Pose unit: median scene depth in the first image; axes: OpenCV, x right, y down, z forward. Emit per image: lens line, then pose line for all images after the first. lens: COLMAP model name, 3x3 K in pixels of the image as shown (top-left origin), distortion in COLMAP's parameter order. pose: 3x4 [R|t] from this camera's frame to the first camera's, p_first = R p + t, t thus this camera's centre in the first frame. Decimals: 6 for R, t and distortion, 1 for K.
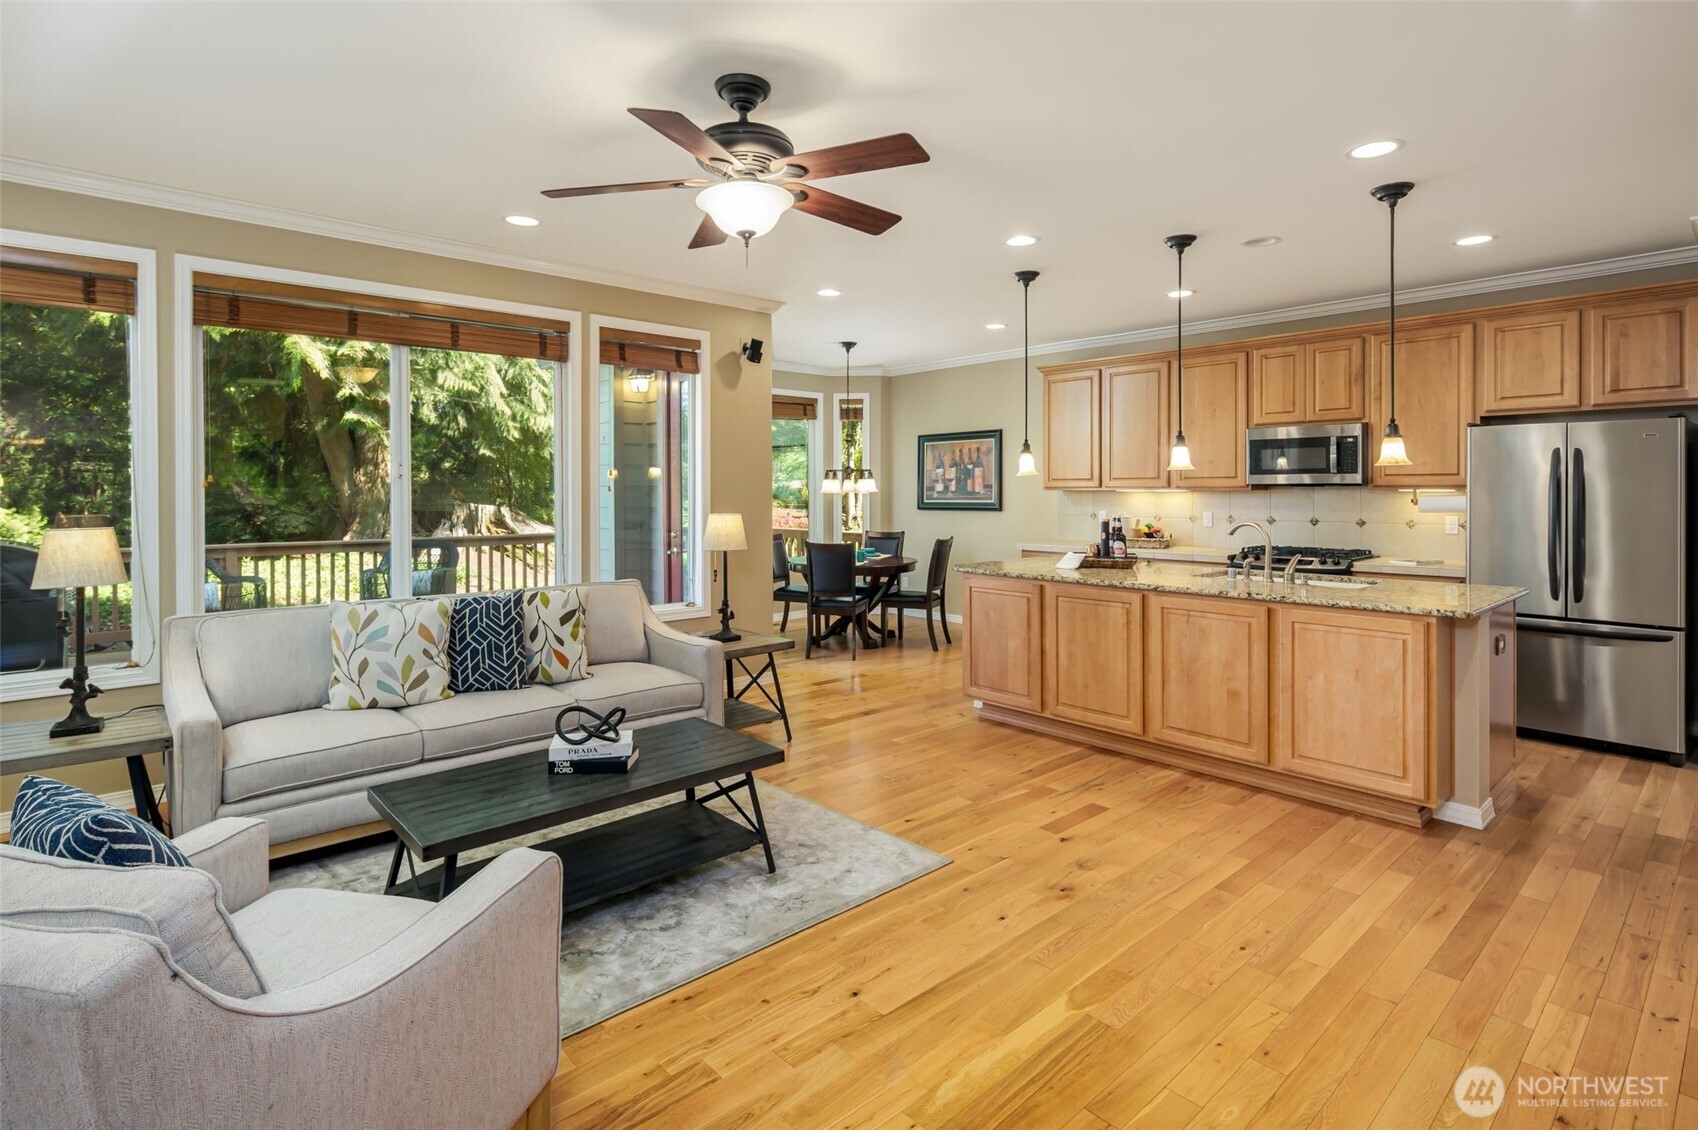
lens RADIAL K [[837.4, 0, 840.5], [0, 837.4, 489.2], [0, 0, 1]] dist [0.001650, -0.002384]
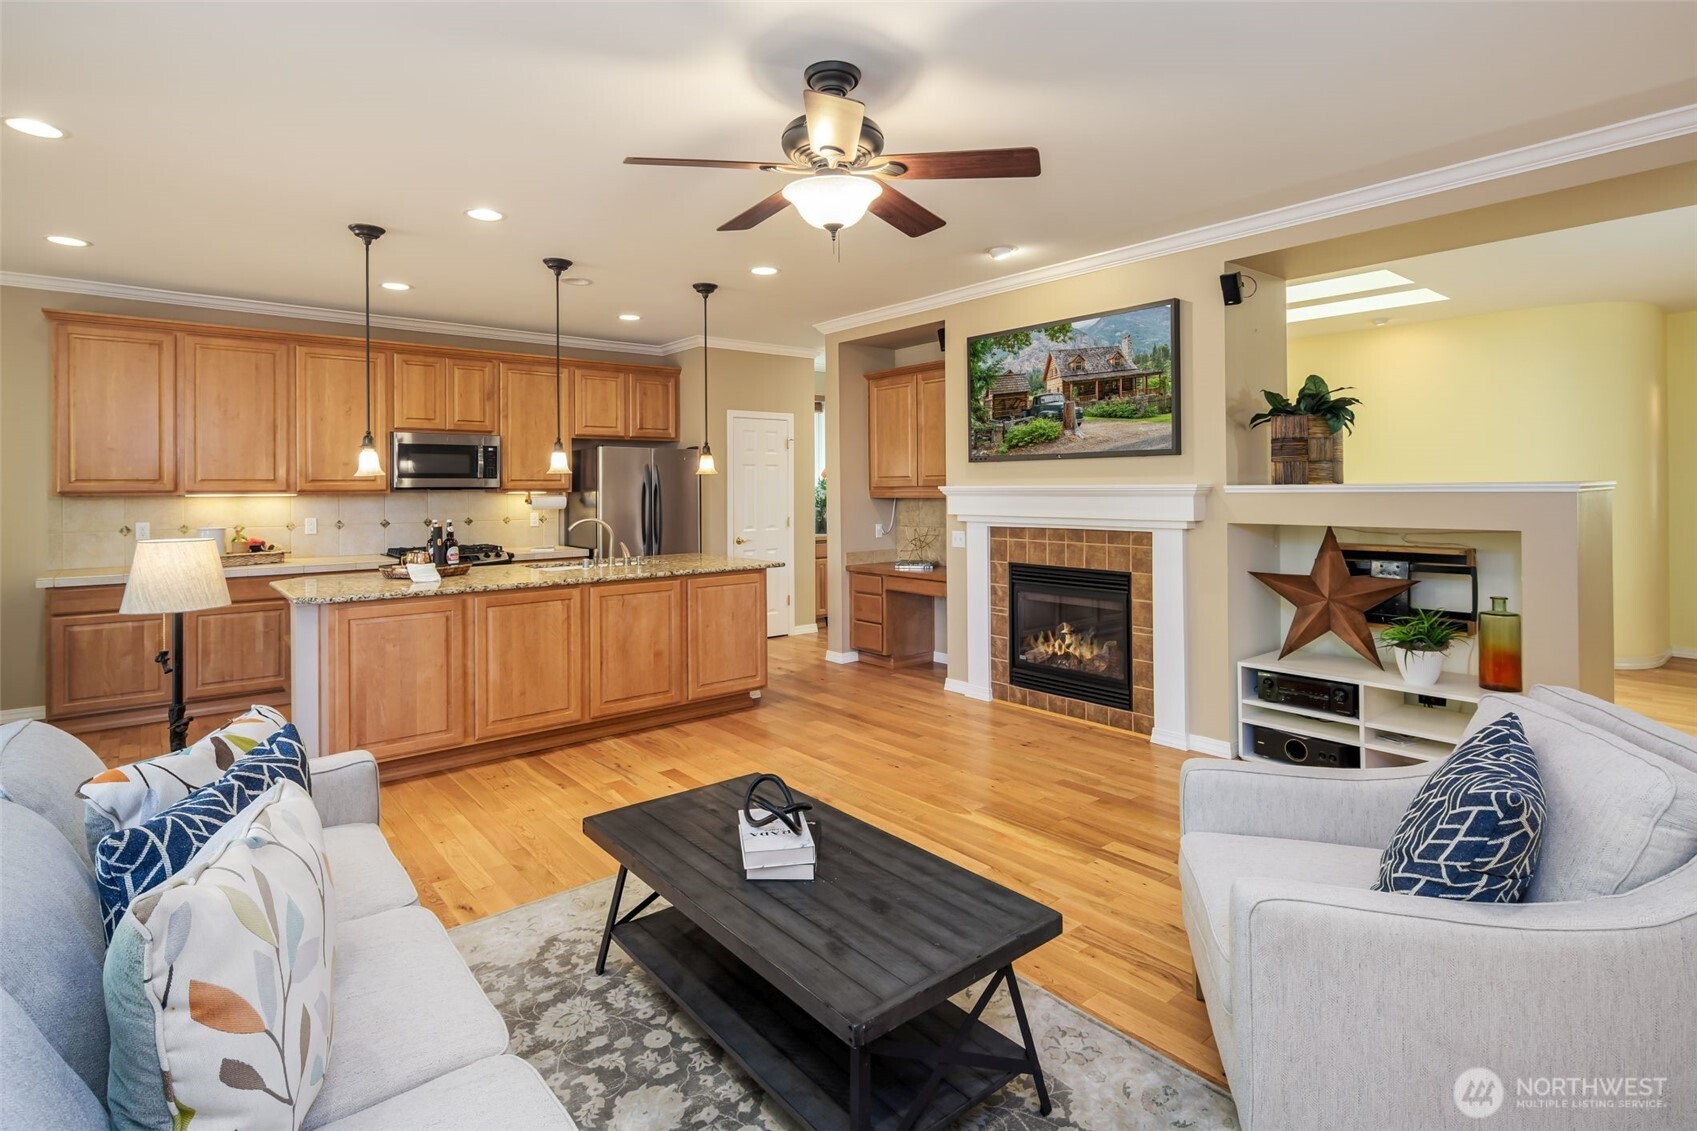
lens RADIAL K [[836.9, 0, 840.0], [0, 836.9, 489.8], [0, 0, 1]] dist [0.001650, -0.002384]
pose [[0.035792, 0.001333, 0.999358, -0.574802], [0.005996, 0.999981, -0.001549, 0.001824], [-0.999341, 0.006047, 0.035783, 0.512306]]
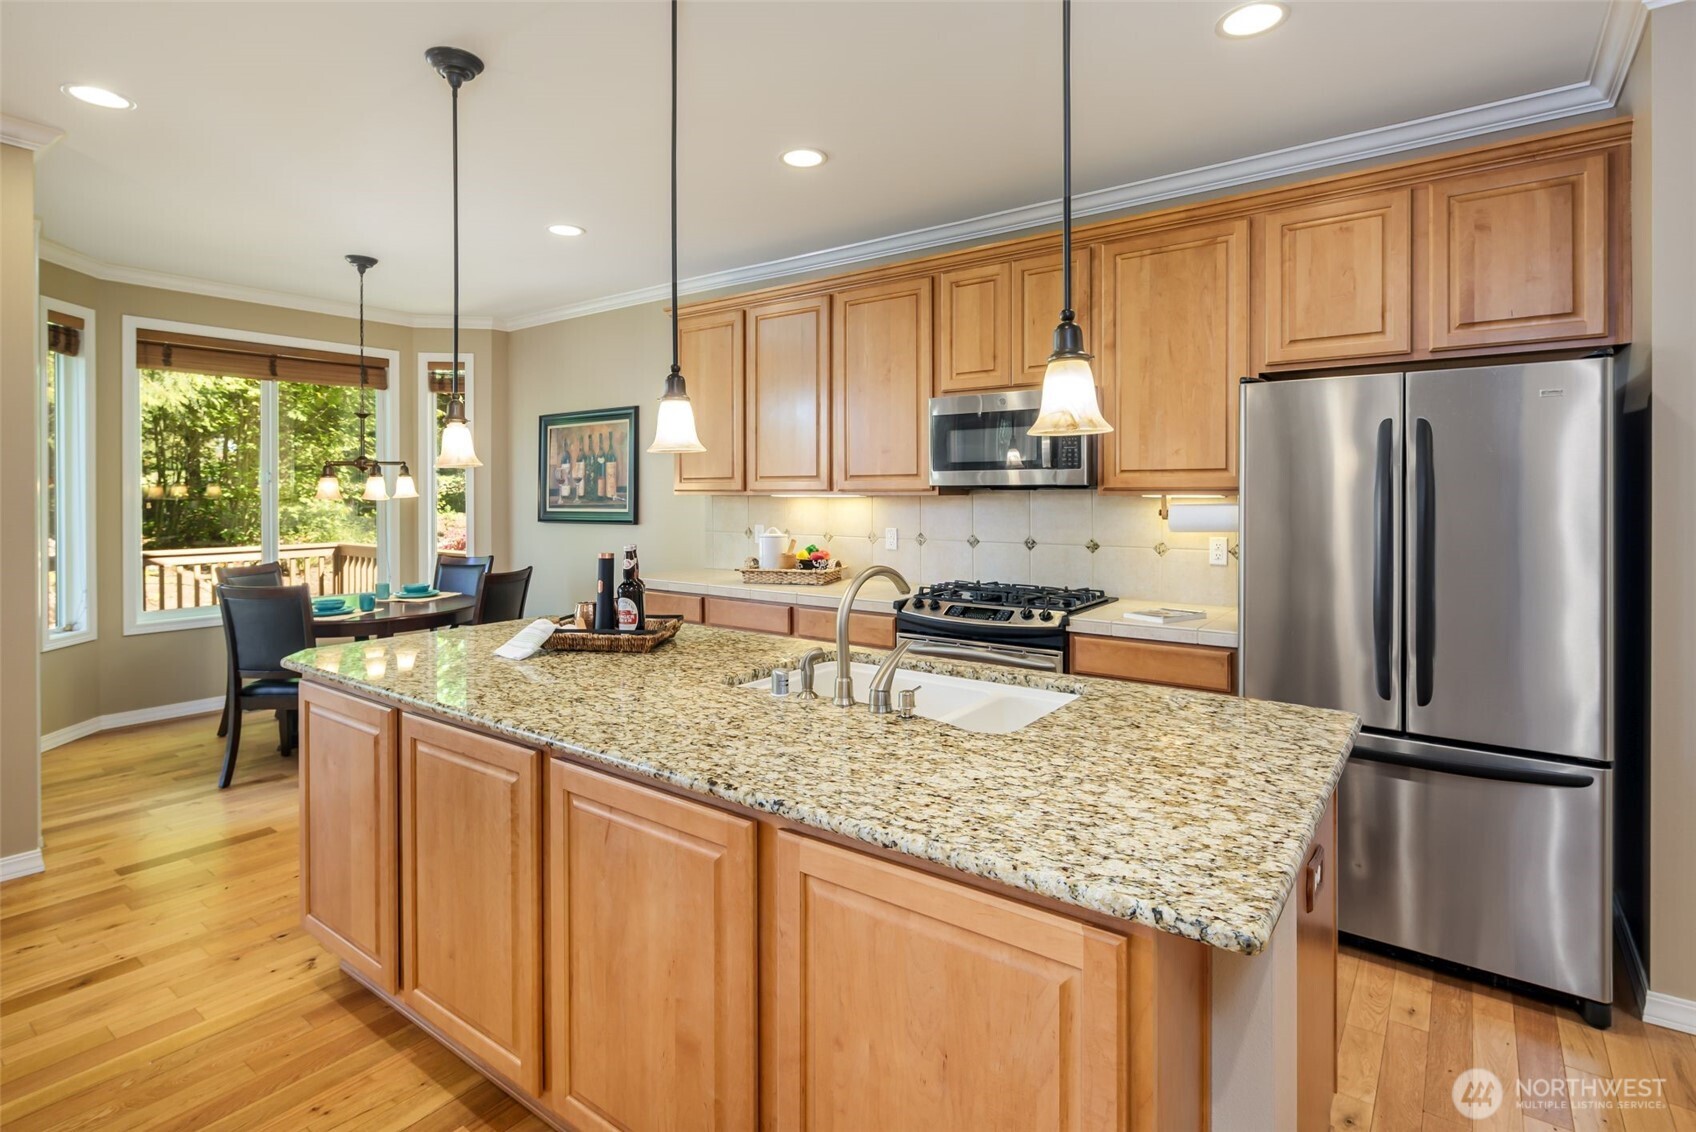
lens RADIAL K [[836.4, 0, 839.5], [0, 836.4, 490.3], [0, 0, 1]] dist [0.001650, -0.002384]
pose [[0.980455, 0.000783, 0.196744, 0.346765], [-0.000395, 0.999998, -0.002011, -0.001442], [-0.196745, 0.001894, 0.980453, 0.465835]]
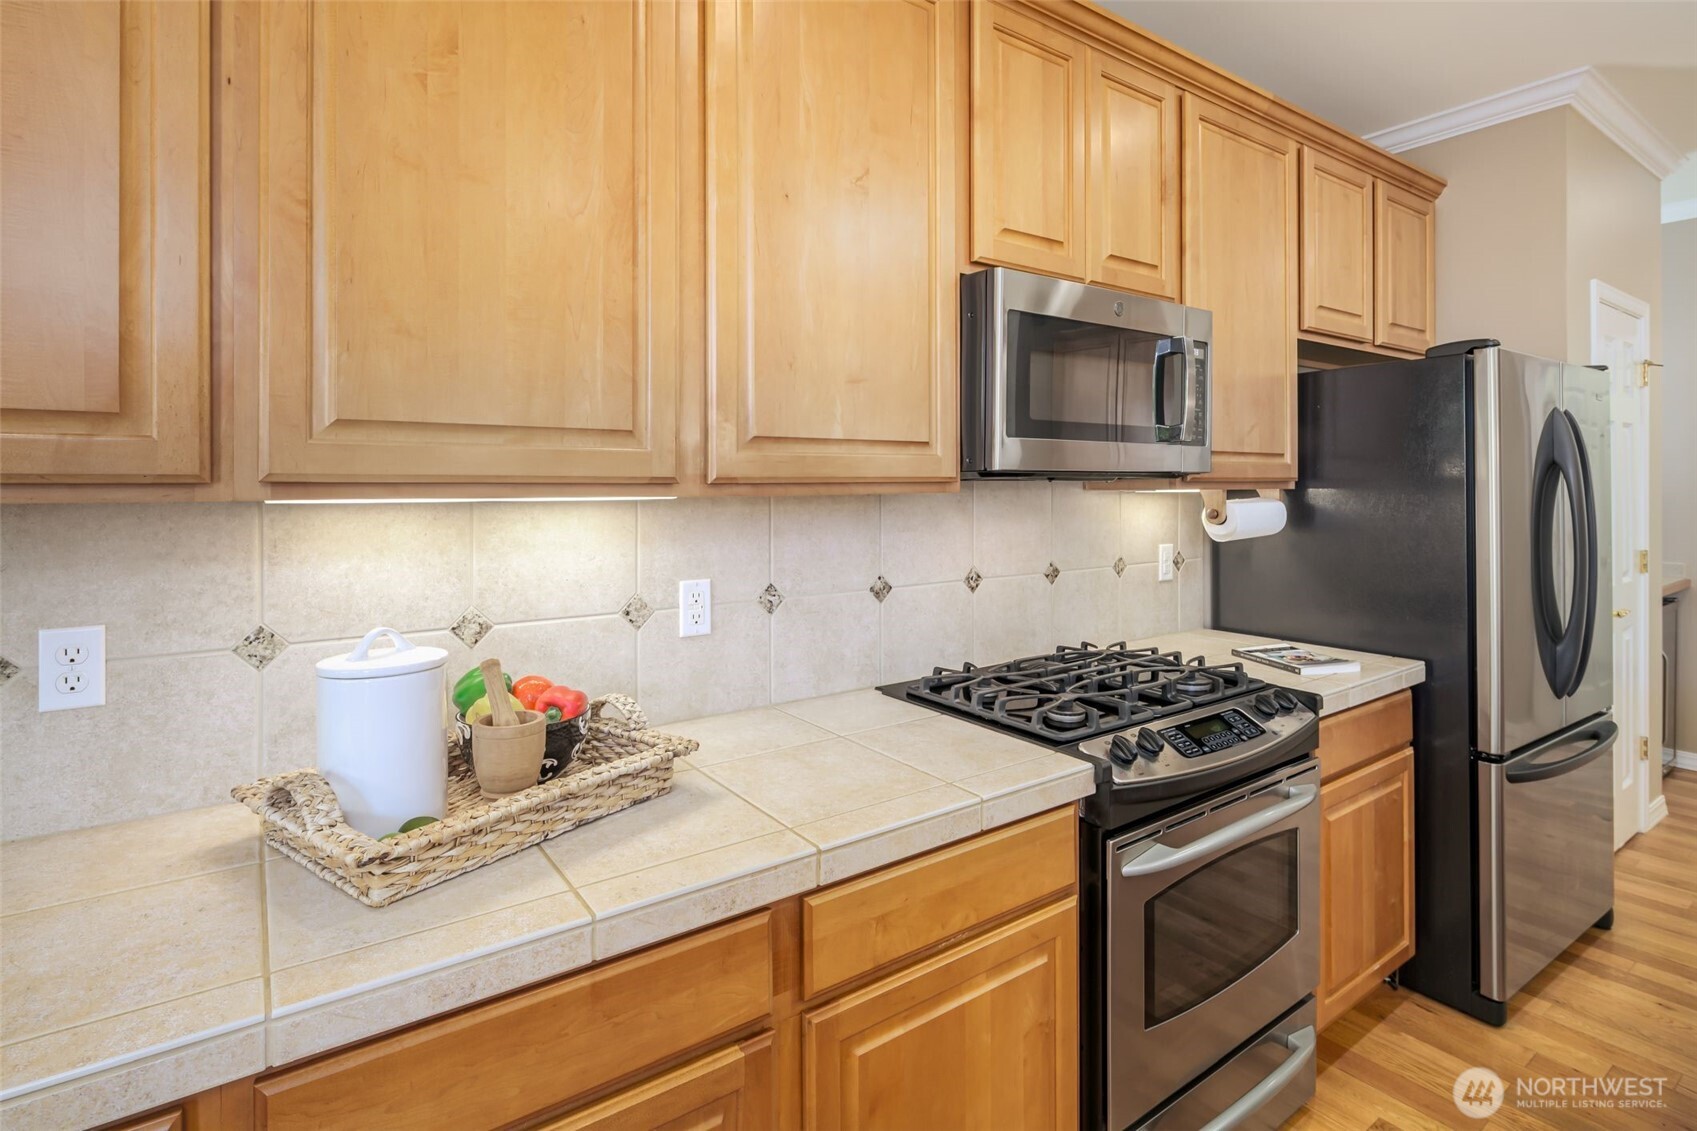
lens RADIAL K [[836.9, 0, 840.0], [0, 836.9, 489.8], [0, 0, 1]] dist [0.001650, -0.002384]
pose [[0.111832, -0.002789, 0.993723, 0.247530], [0.004087, 0.999989, 0.002347, -0.000526], [-0.993719, 0.003799, 0.111843, 1.199277]]
